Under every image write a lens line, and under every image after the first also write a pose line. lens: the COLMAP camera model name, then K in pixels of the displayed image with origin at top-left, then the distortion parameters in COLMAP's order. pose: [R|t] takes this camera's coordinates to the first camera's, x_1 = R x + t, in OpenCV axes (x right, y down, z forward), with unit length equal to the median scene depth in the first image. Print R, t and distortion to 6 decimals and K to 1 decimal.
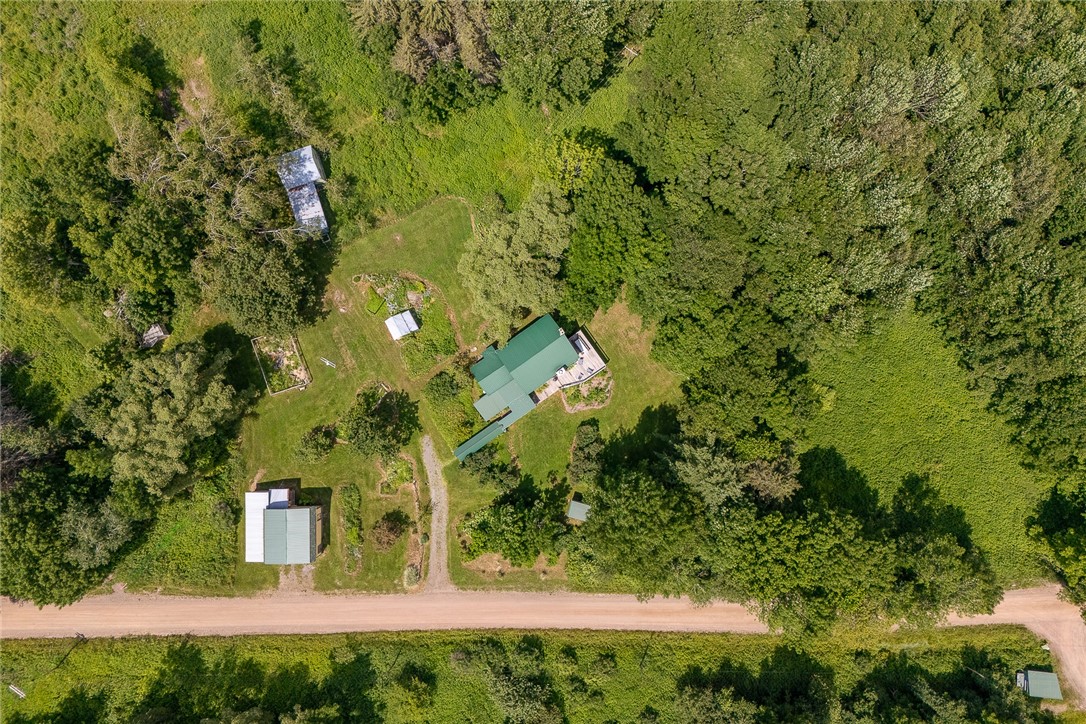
lens RADIAL K [[766.8, 0, 541.3], [0, 766.8, 361.8], [0, 0, 1]] dist [0.013728, -0.014488]
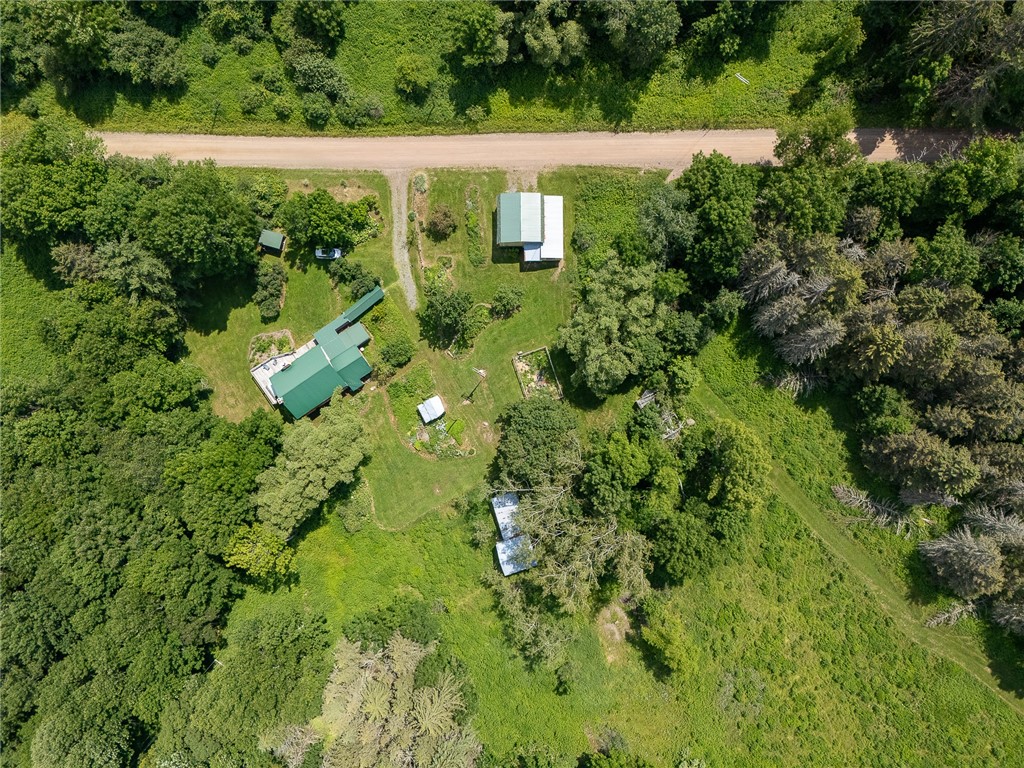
lens RADIAL K [[759.1, 0, 510.5], [0, 759.1, 385.0], [0, 0, 1]] dist [0.012774, 0.000018]
pose [[-0.999522, -0.013819, 0.027655, -0.329250], [0.015489, -0.998010, 0.061129, -0.078176], [0.026756, 0.061528, 0.997747, -0.080863]]
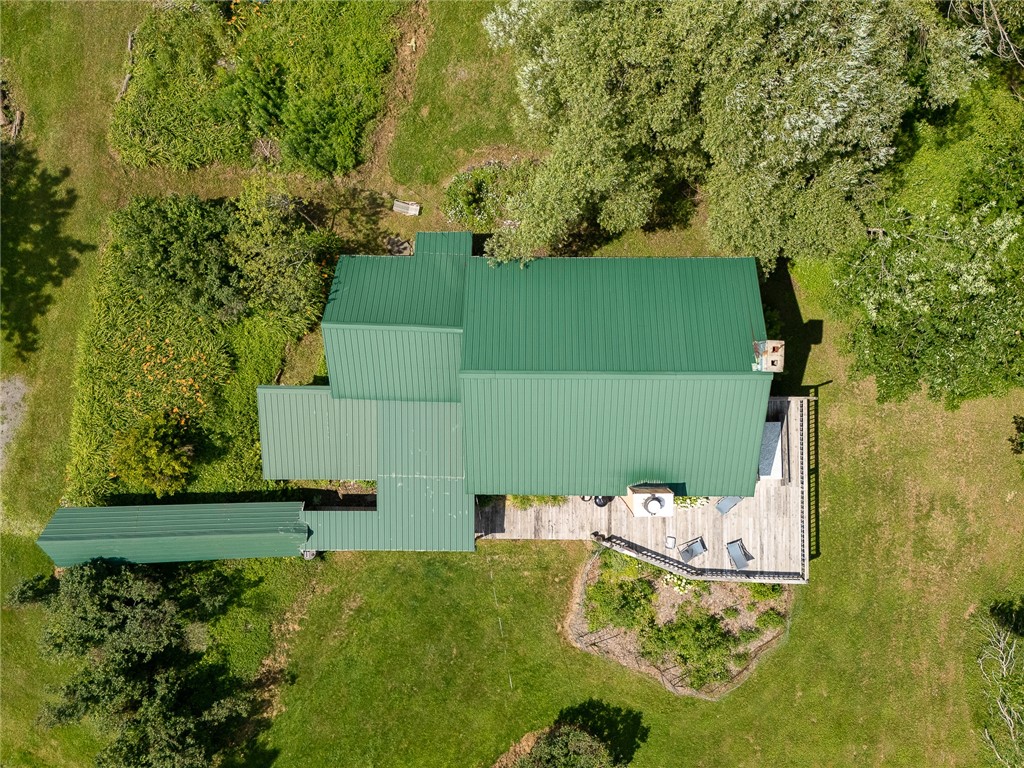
lens RADIAL K [[759.1, 0, 512.0], [0, 759.1, 384.6], [0, 0, 1]] dist [0.012774, 0.000018]
pose [[0.815260, 0.578121, -0.033582, -0.019305], [-0.578445, 0.815722, 0.000080, 0.009776], [0.027440, 0.019360, 0.999436, 0.782456]]
